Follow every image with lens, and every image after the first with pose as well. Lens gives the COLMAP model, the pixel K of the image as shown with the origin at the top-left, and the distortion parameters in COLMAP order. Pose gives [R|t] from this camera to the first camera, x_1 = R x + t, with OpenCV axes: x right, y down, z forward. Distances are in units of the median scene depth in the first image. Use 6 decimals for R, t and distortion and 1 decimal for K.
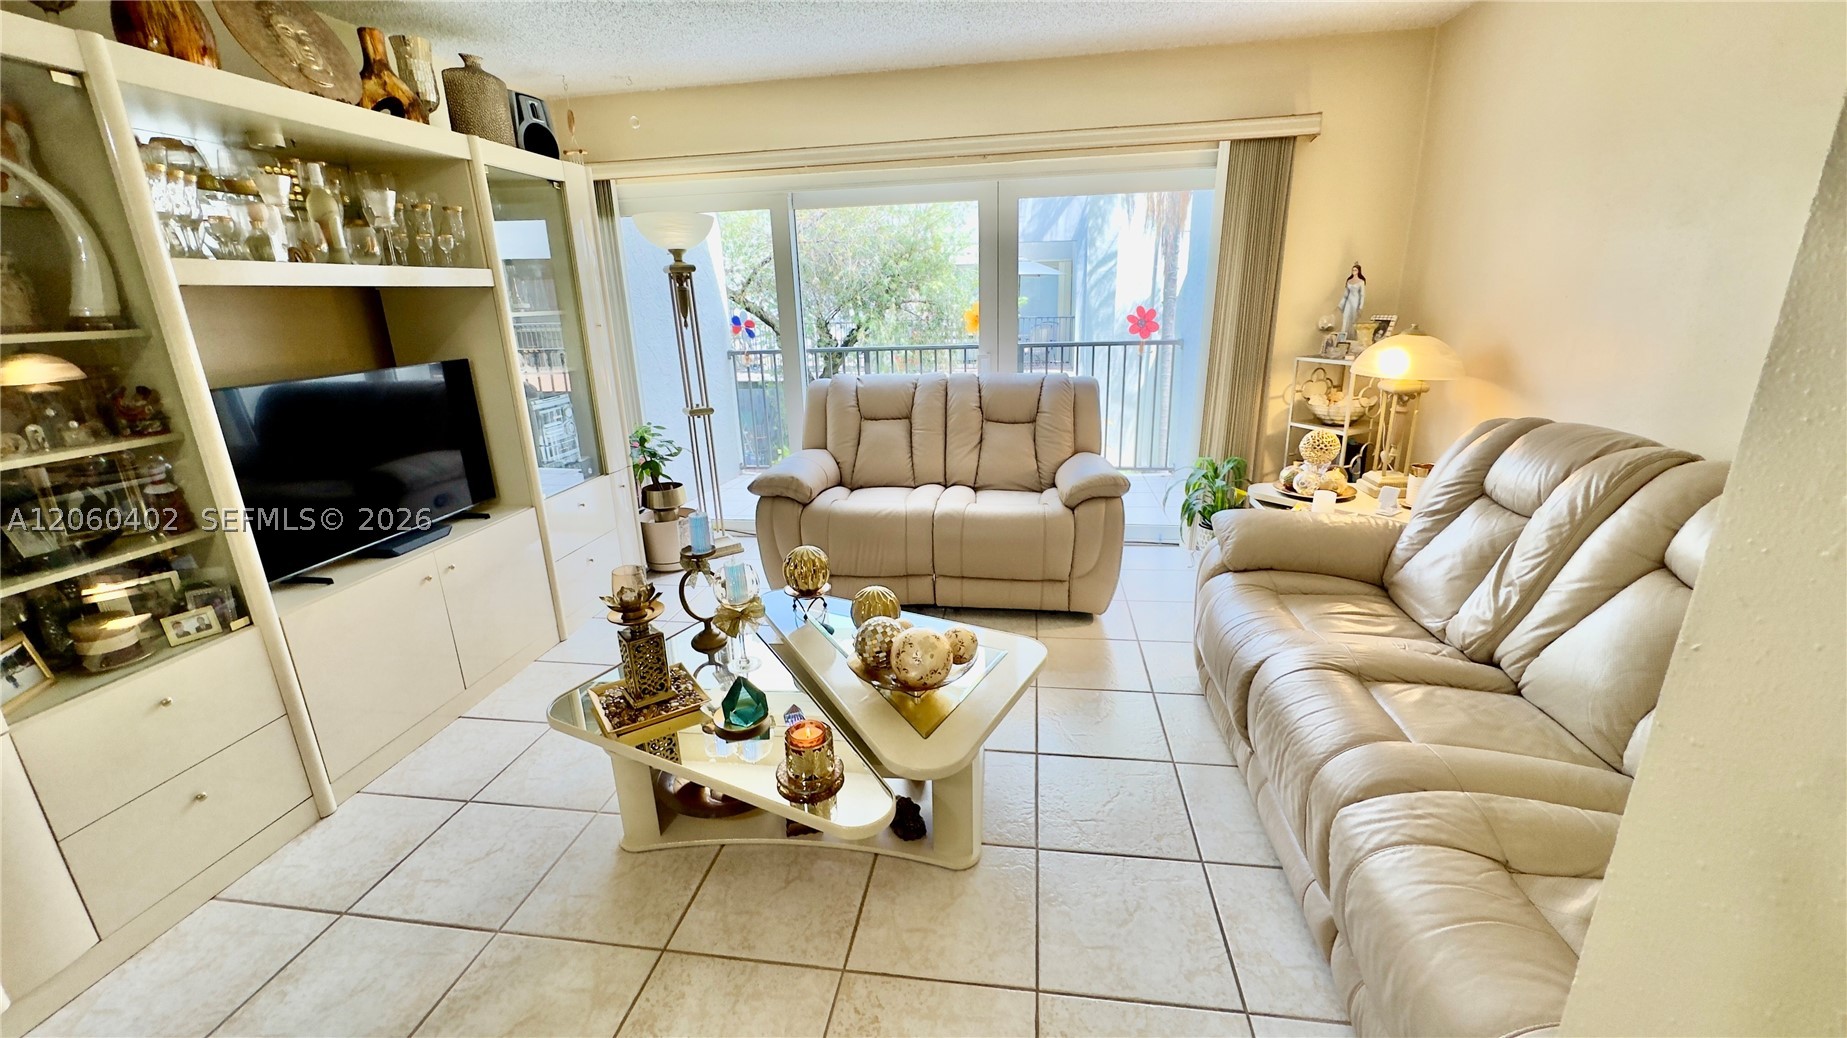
lens RADIAL K [[736.3, 0, 923.5], [0, 736.3, 519.0], [0, 0, 1]] dist [-0.002181, 0.000239]
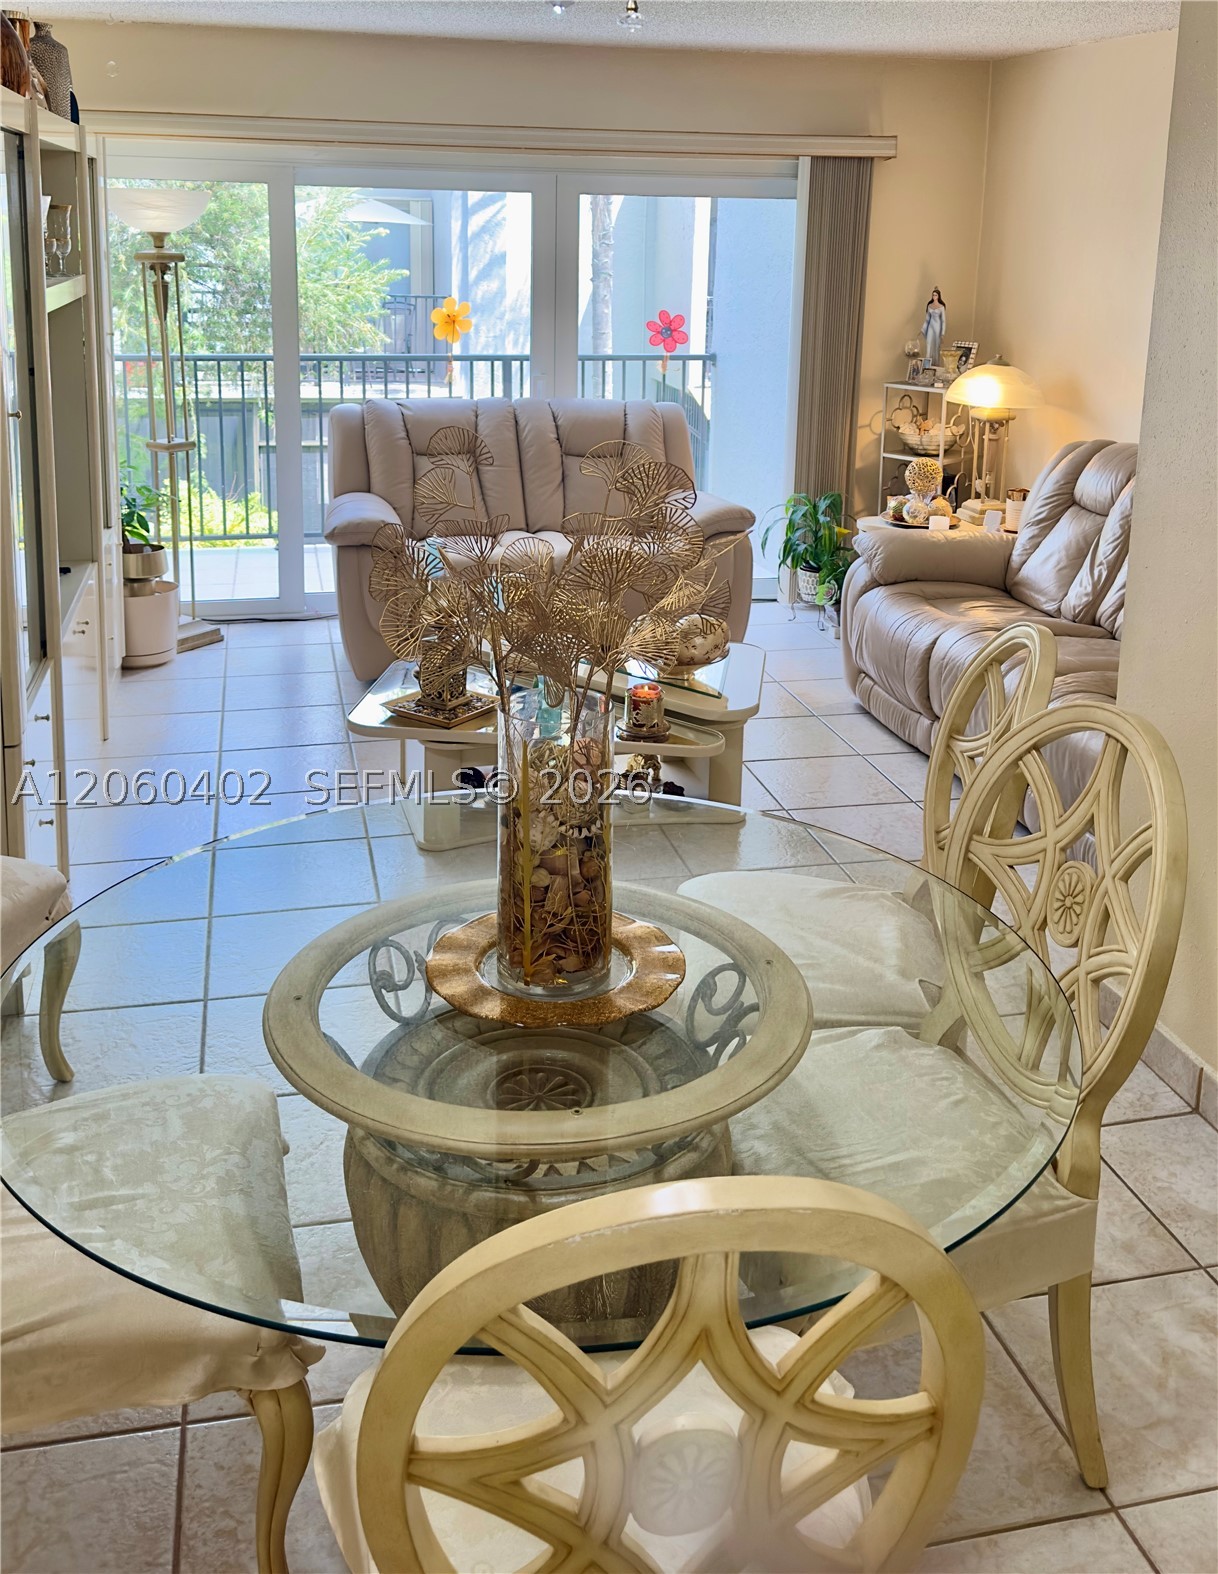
lens RADIAL K [[1515.5, 0, 613.8], [0, 1515.5, 518.2], [0, 0, 1]] dist [0.163213, -0.199203]
pose [[0.927945, -0.023650, 0.371967, -0.582571], [0.063936, 0.993292, -0.096346, 0.123845], [-0.367194, 0.113186, 0.923232, -0.694291]]
